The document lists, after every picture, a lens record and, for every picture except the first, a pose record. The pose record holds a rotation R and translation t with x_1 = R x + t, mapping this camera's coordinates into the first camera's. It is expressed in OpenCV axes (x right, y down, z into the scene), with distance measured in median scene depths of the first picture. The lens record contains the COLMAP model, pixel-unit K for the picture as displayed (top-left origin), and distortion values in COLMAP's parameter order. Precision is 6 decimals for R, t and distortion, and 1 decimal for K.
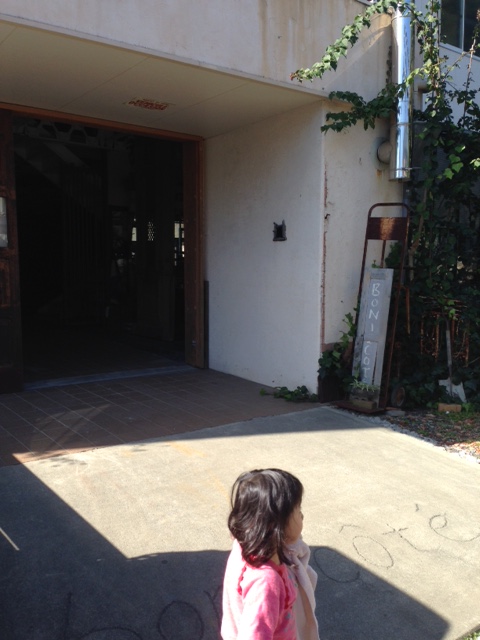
lens RADIAL K [[589.6, 0, 240.0], [0, 589.6, 320.0], [0, 0, 1]] dist [0.145393, -0.241949]
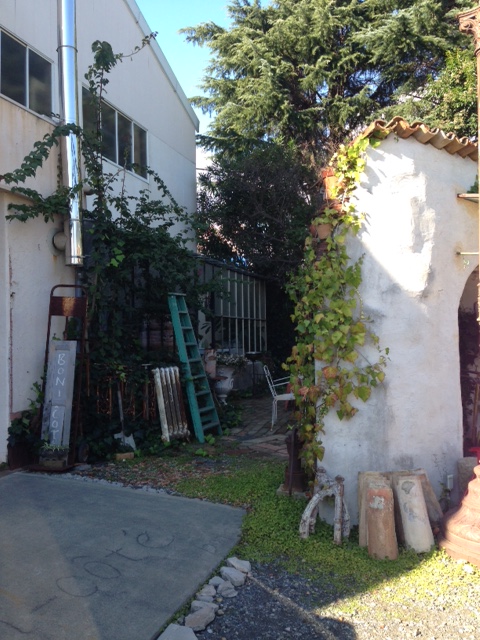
lens RADIAL K [[589.6, 0, 240.0], [0, 589.6, 320.0], [0, 0, 1]] dist [0.145393, -0.241949]
pose [[0.821892, -0.005731, 0.569615, -0.135773], [0.071930, 0.992990, -0.093796, 0.005560], [-0.565084, 0.118063, 0.816542, -0.128173]]
